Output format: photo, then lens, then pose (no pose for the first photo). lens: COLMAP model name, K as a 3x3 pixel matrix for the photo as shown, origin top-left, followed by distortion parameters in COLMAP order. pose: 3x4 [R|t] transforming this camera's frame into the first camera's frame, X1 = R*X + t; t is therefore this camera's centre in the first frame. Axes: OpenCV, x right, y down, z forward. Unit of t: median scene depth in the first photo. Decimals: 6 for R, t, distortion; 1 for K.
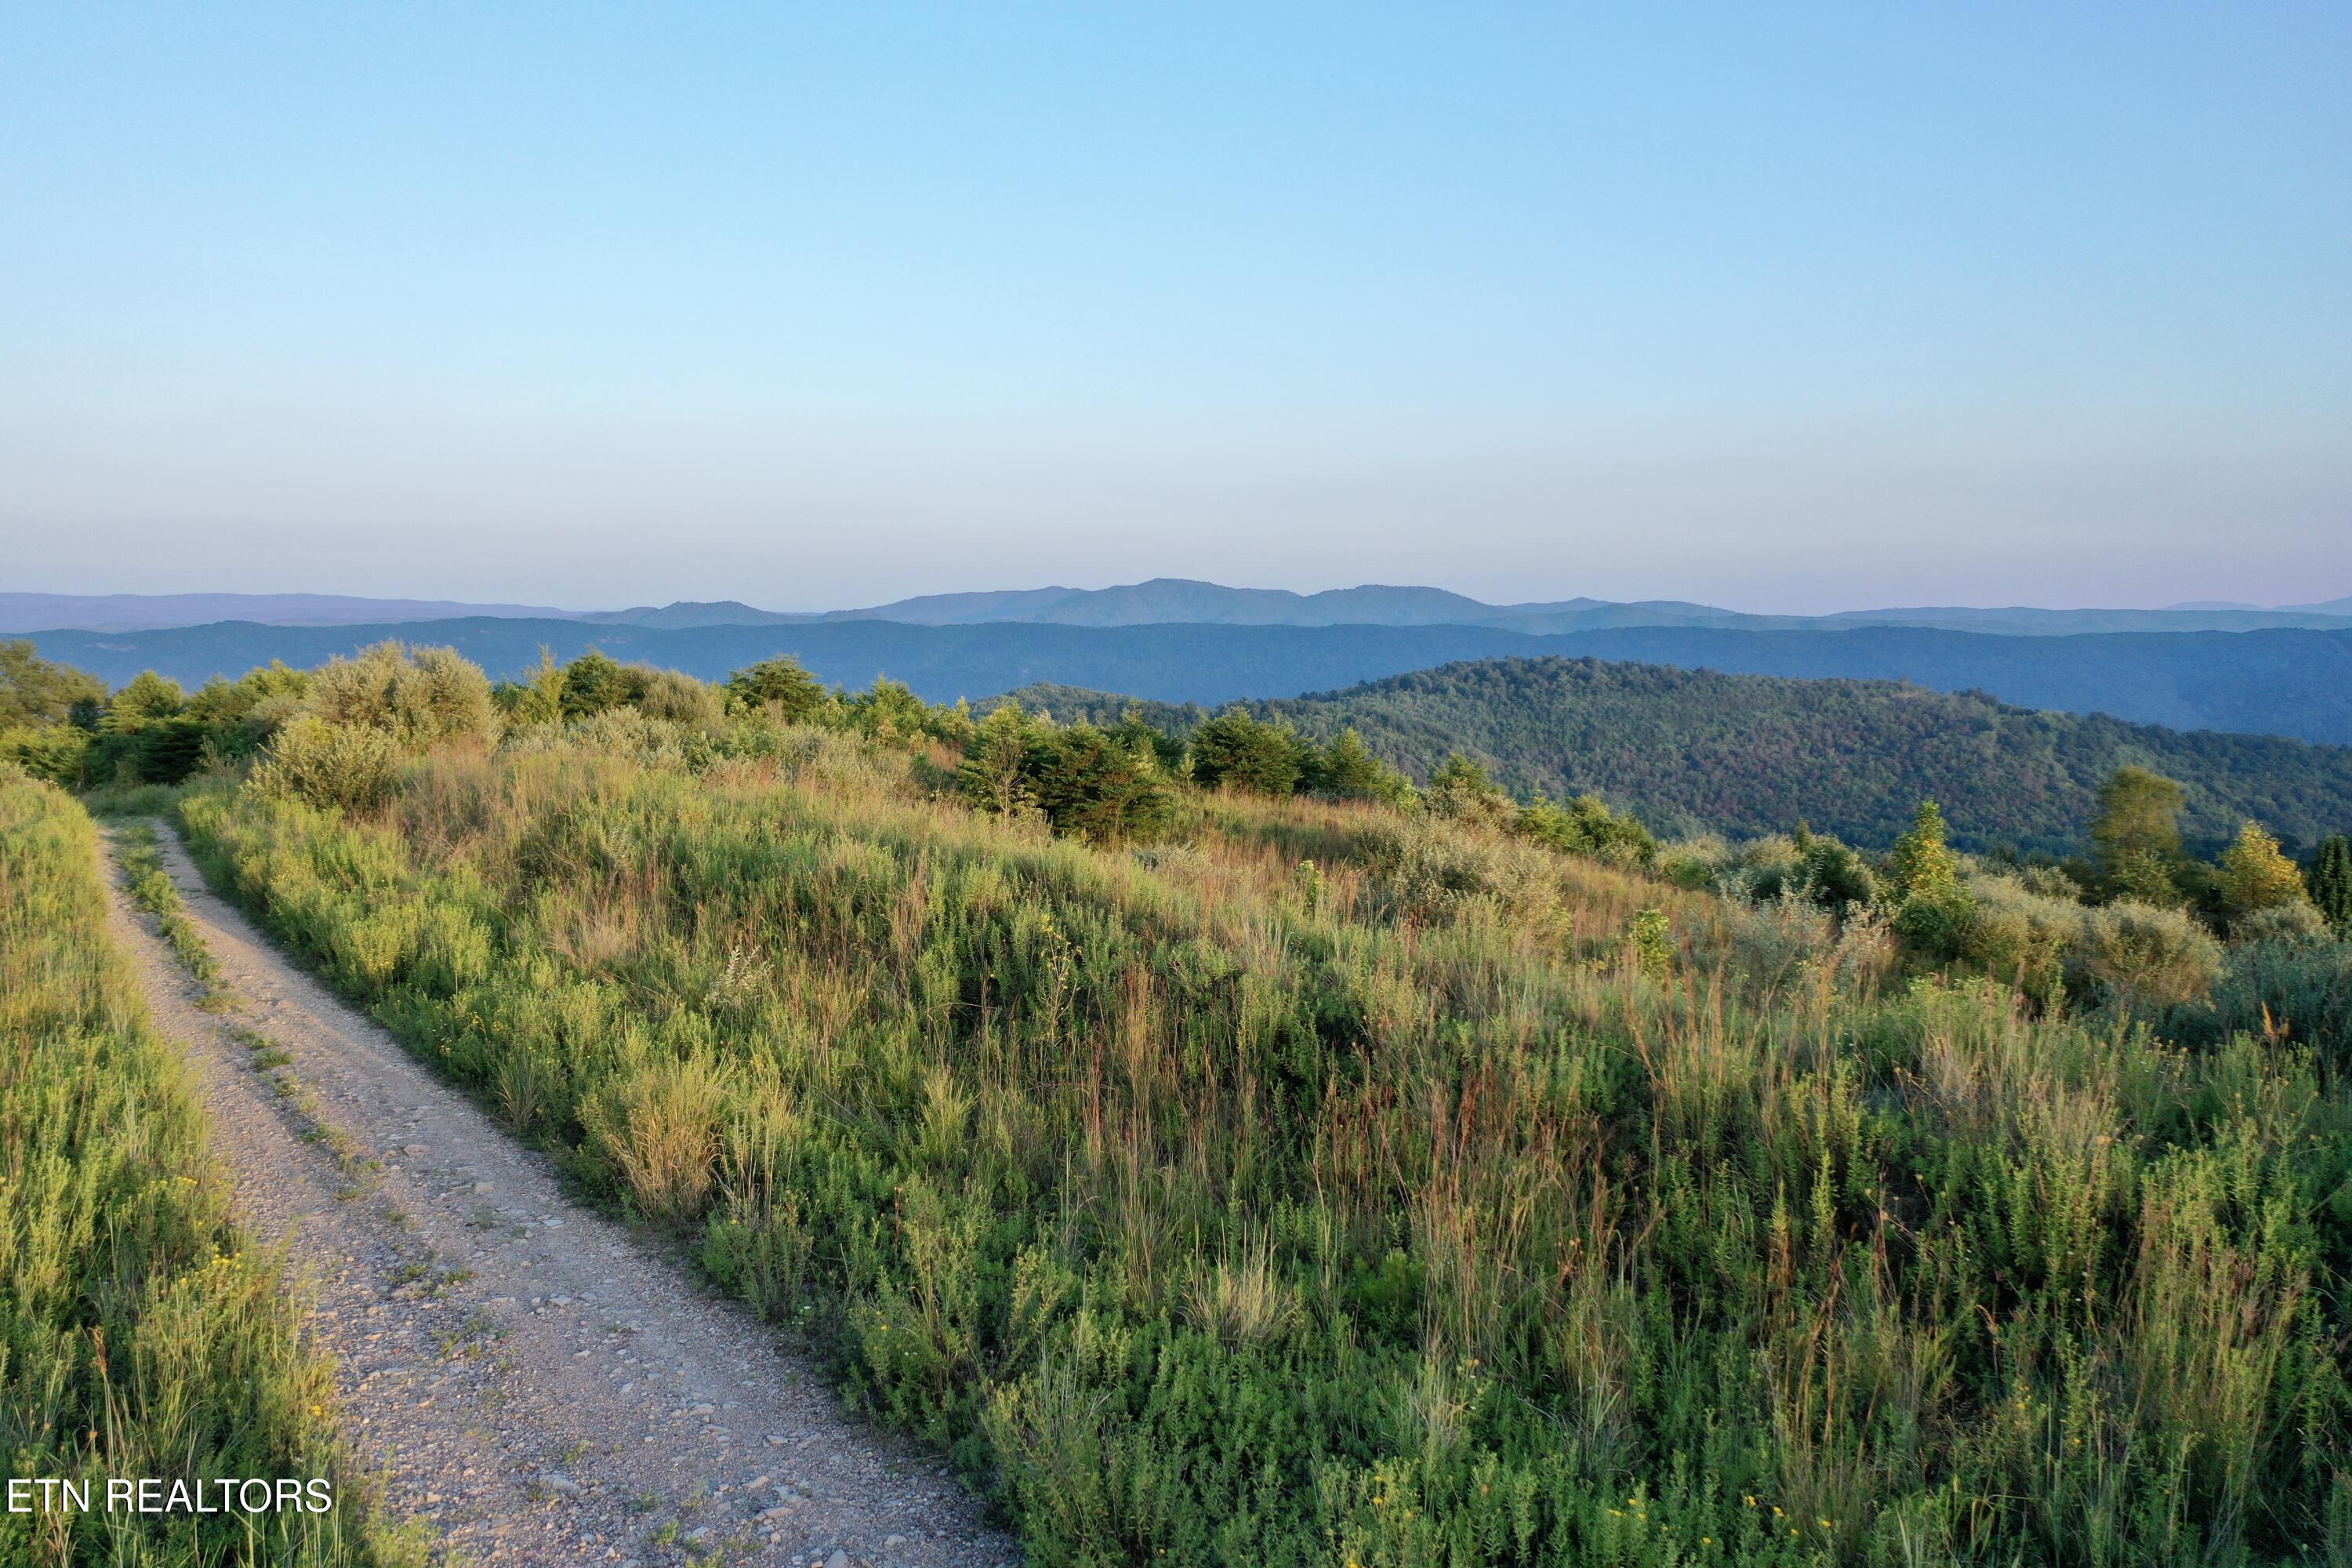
lens RADIAL K [[1875.6, 0, 1171.5], [0, 1875.6, 790.8], [0, 0, 1]] dist [0.005753, -0.006505]
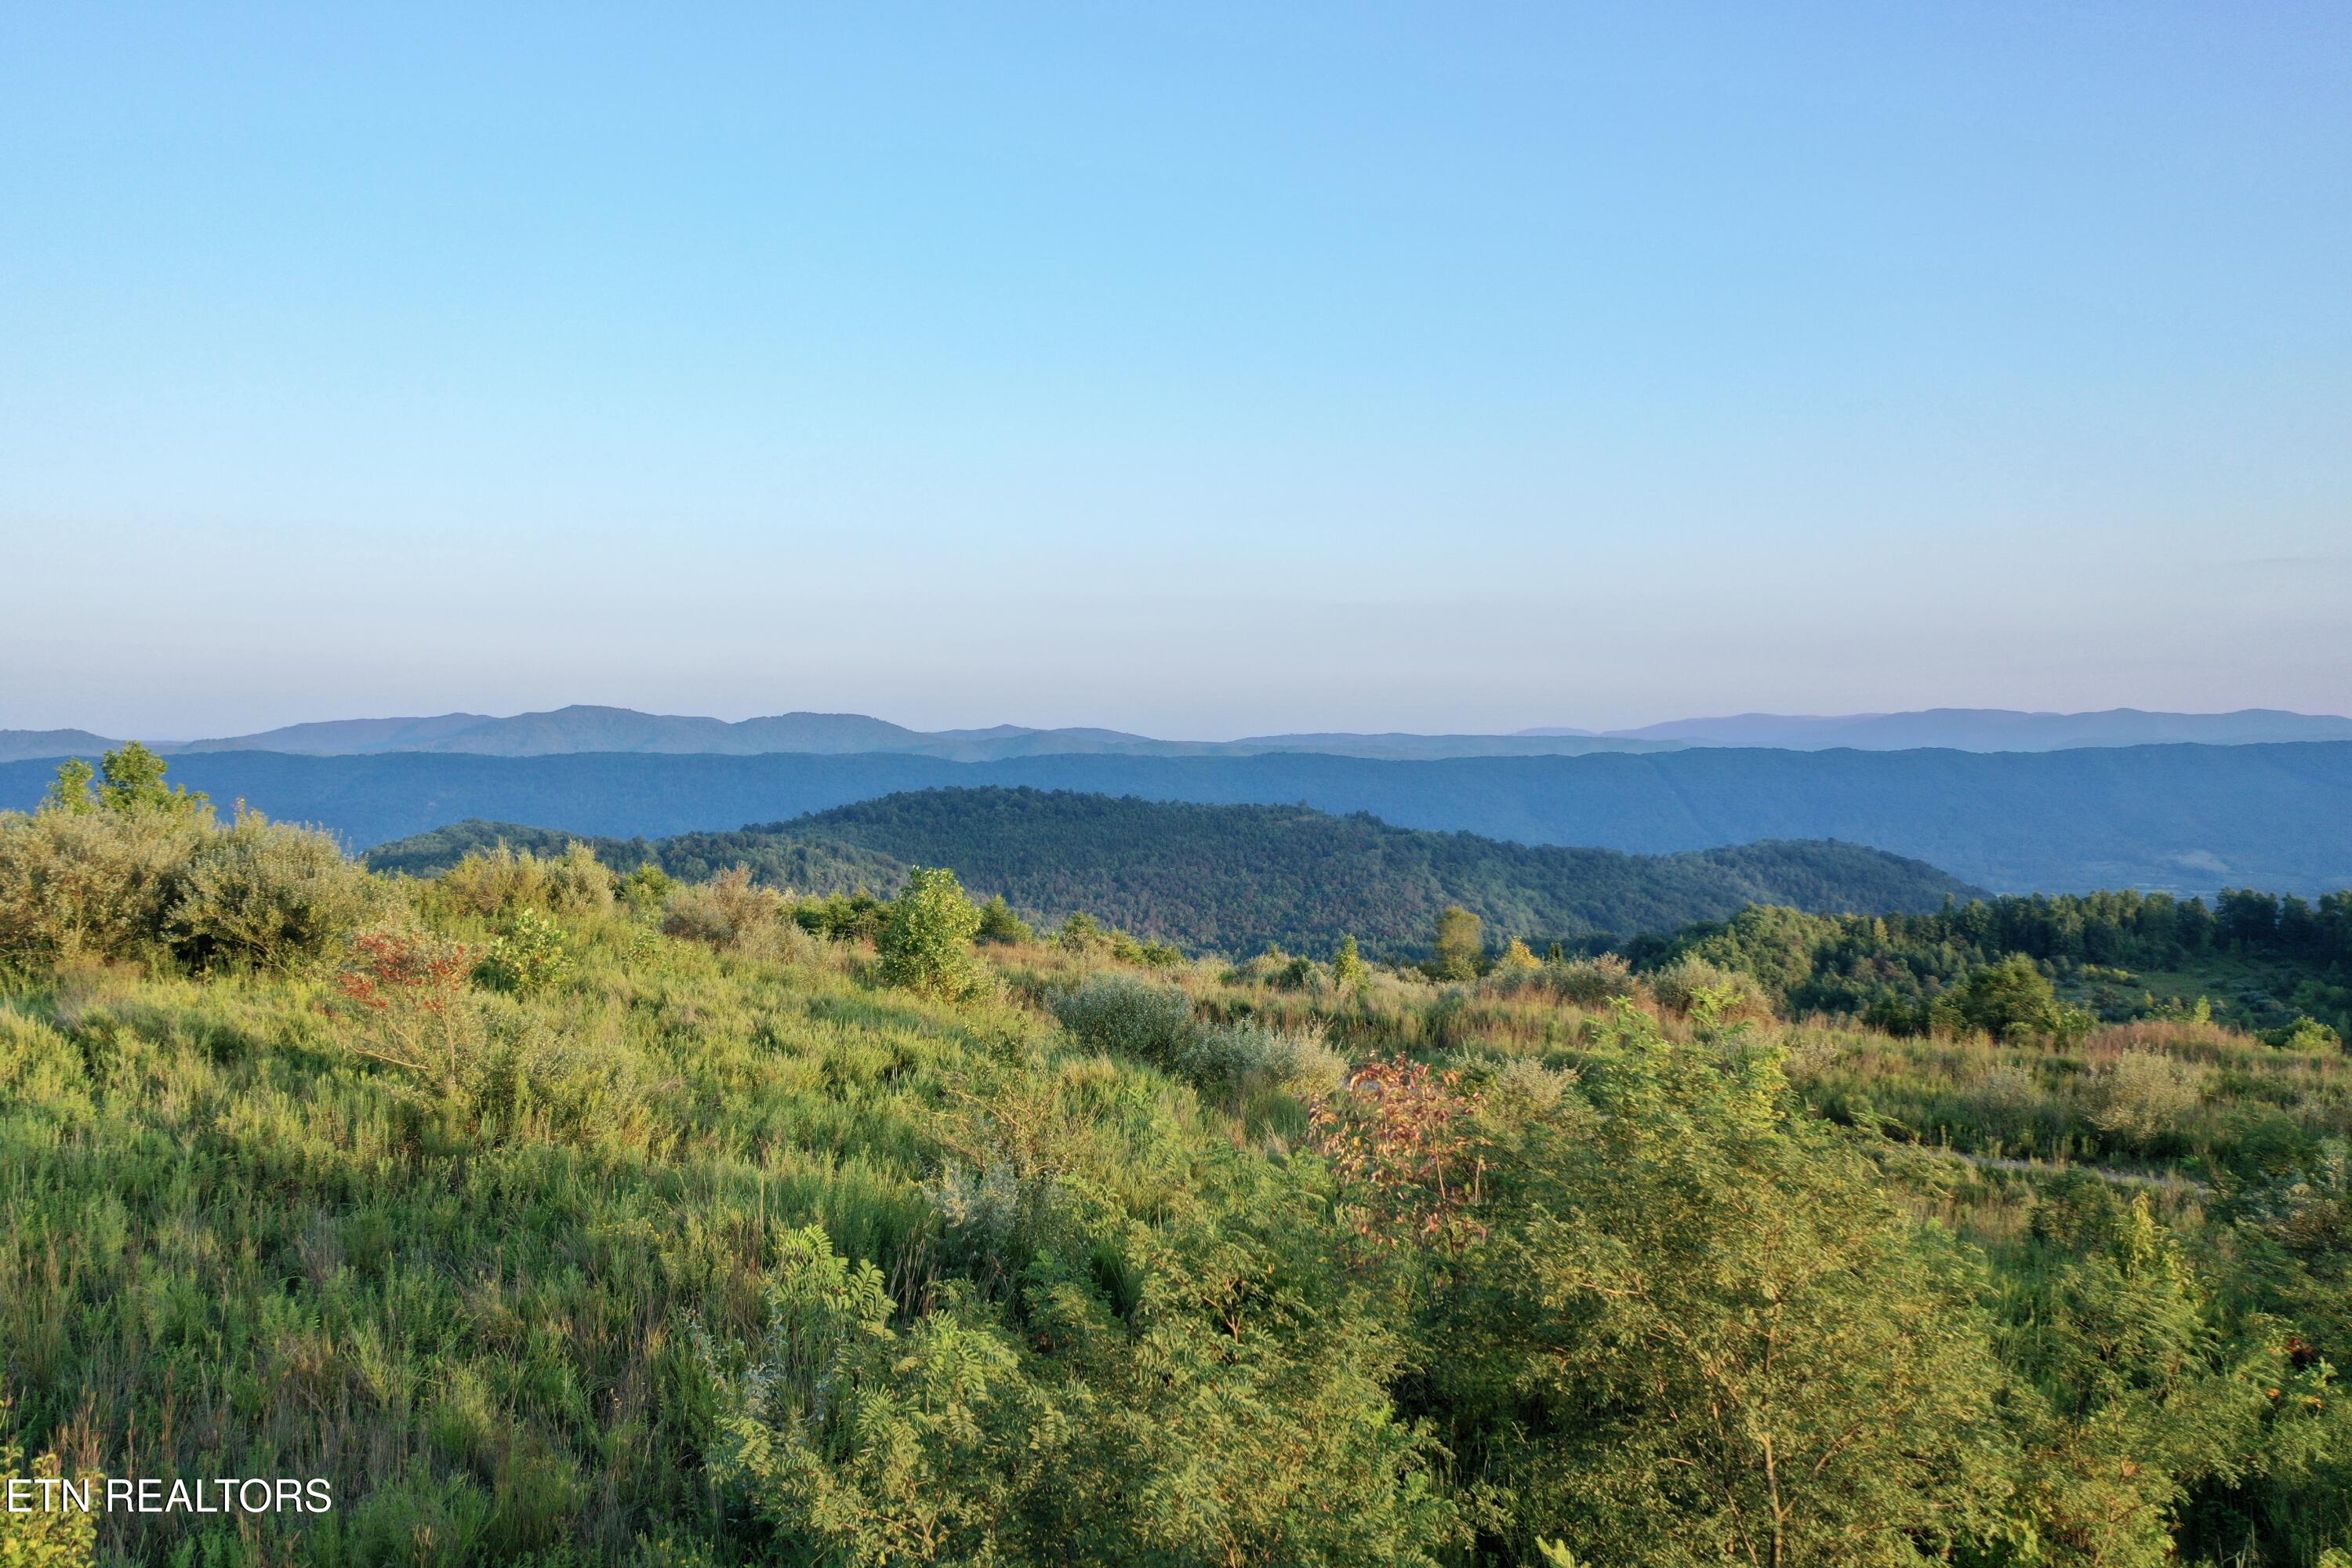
lens RADIAL K [[1875.6, 0, 1171.5], [0, 1875.6, 790.8], [0, 0, 1]] dist [0.005753, -0.006505]
pose [[0.954450, -0.011203, 0.298160, -0.013418], [0.031065, 0.997595, -0.061959, -0.001105], [-0.296748, 0.068399, 0.952503, -0.030889]]
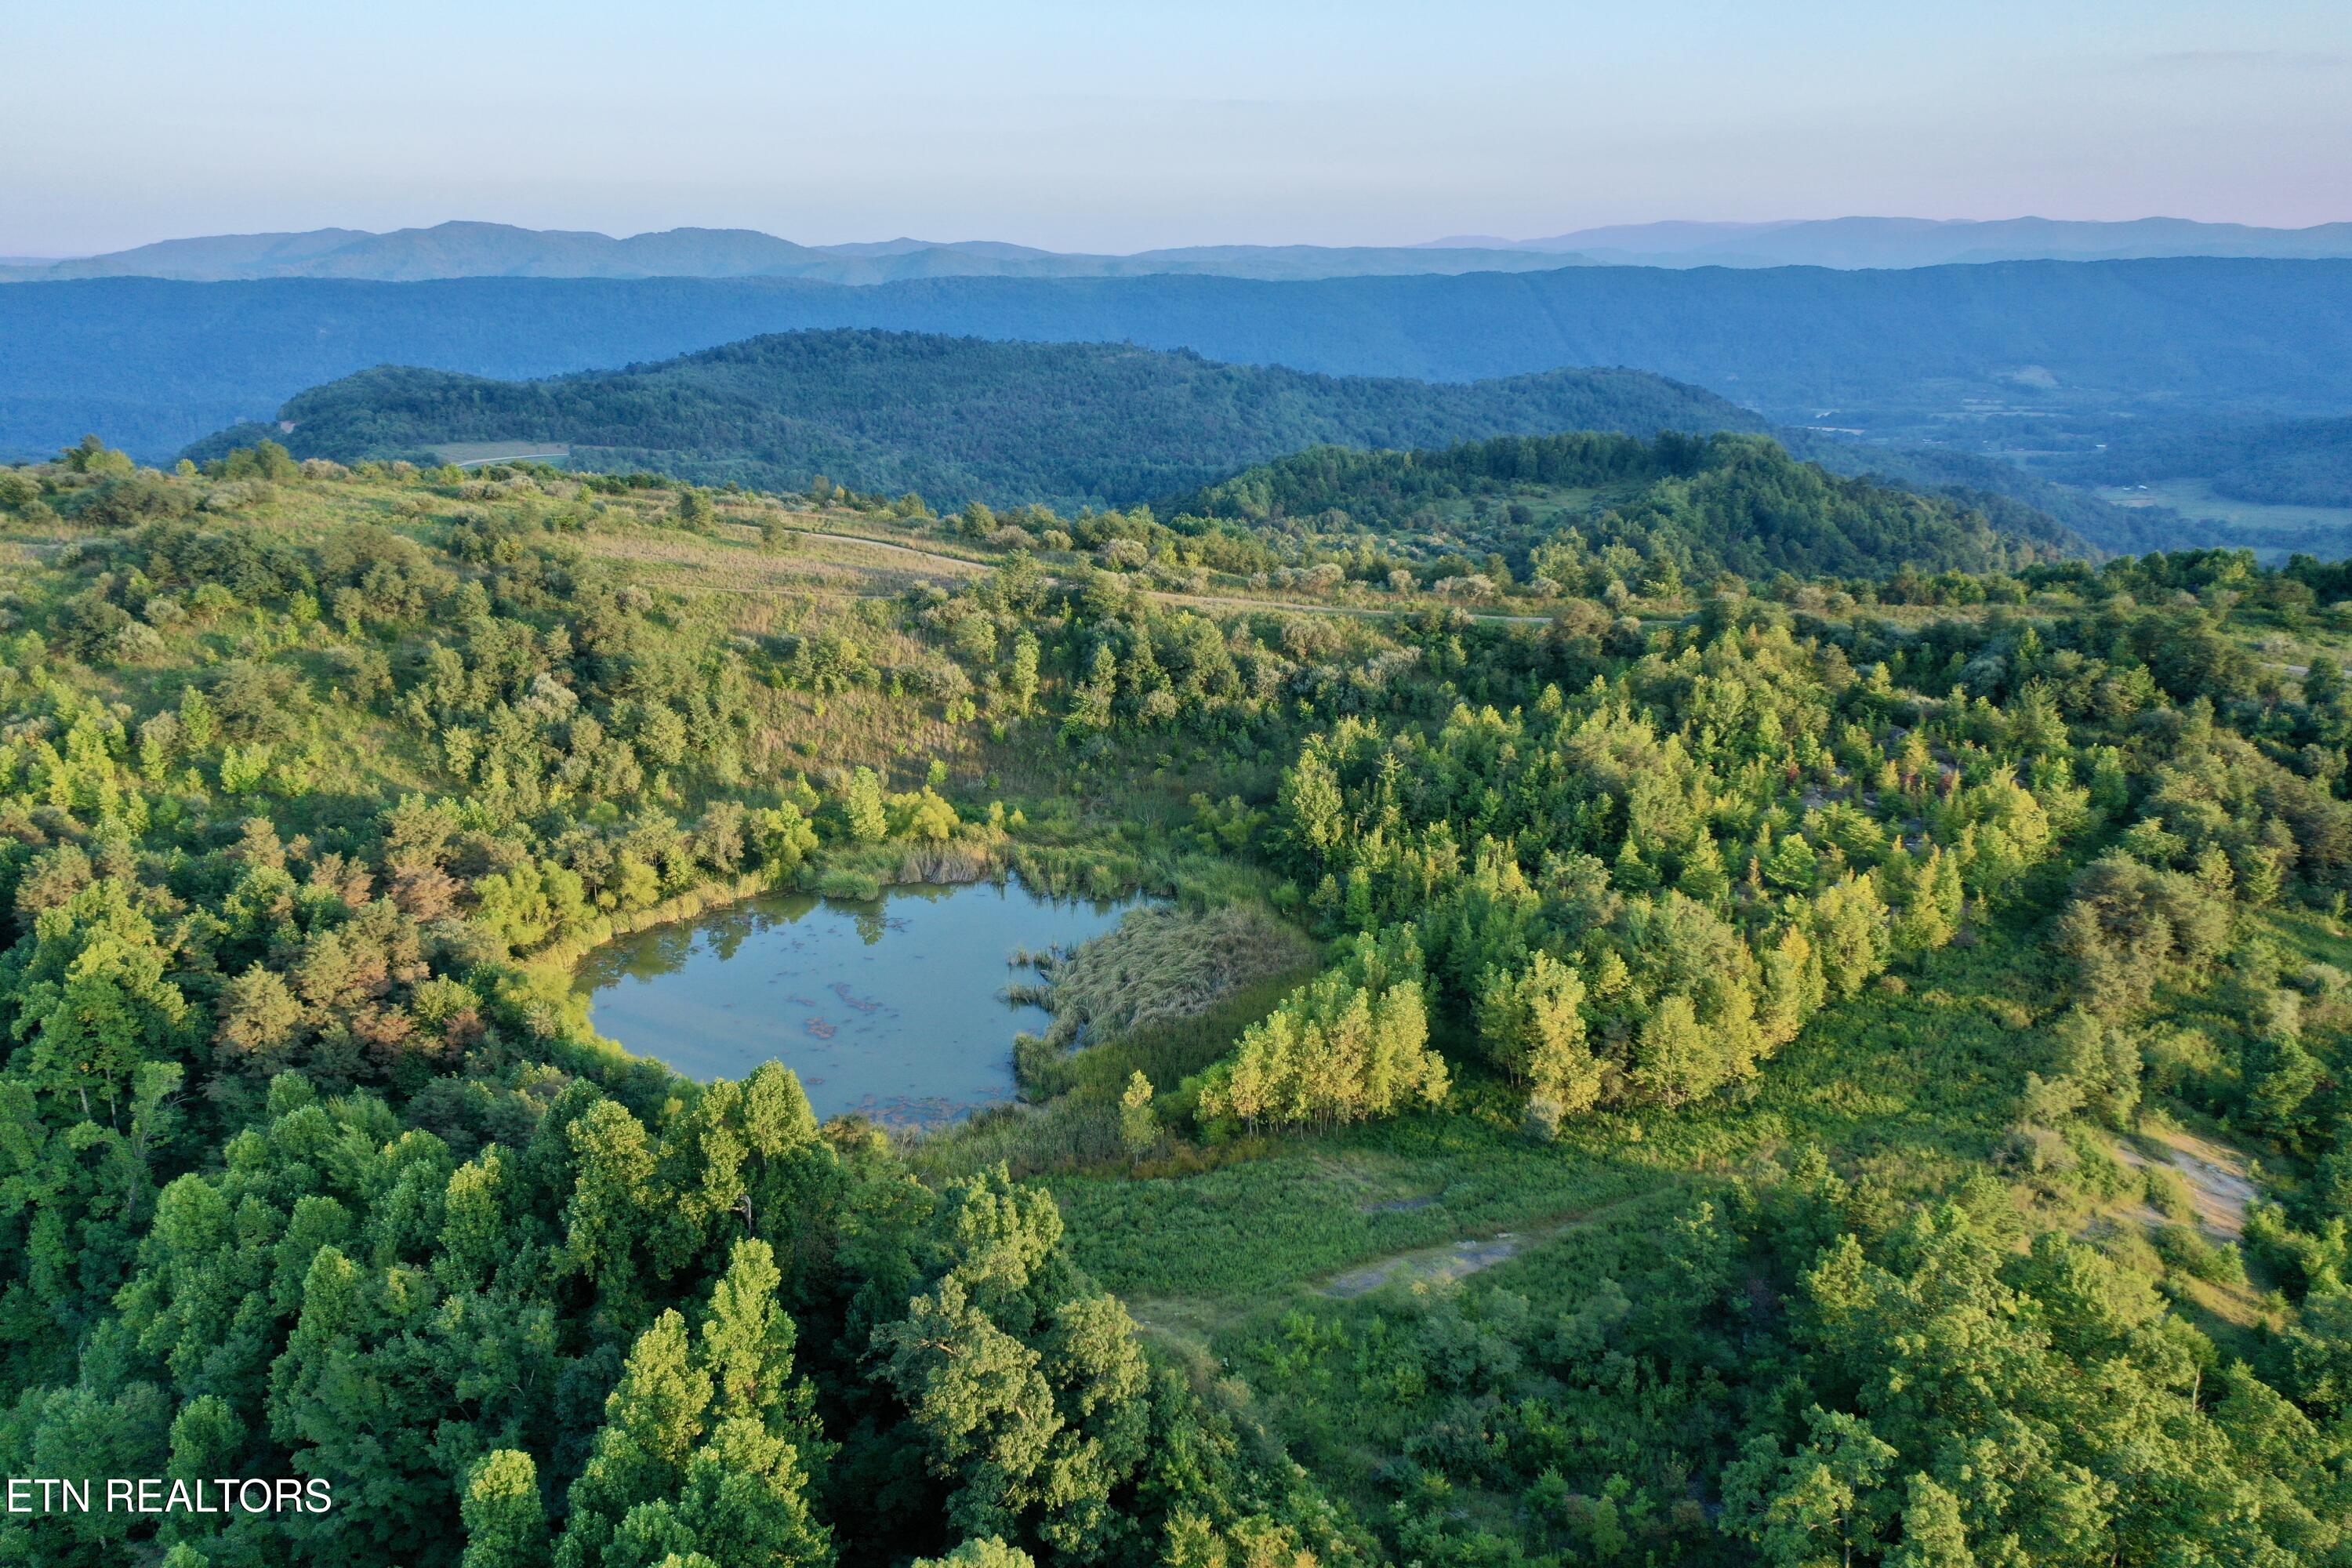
lens RADIAL K [[1875.6, 0, 1171.5], [0, 1875.6, 790.8], [0, 0, 1]] dist [0.005753, -0.006505]
pose [[0.940434, -0.100636, 0.324740, -0.017807], [0.038425, 0.980528, 0.192586, -0.005931], [-0.337797, -0.168636, 0.925989, -0.228135]]
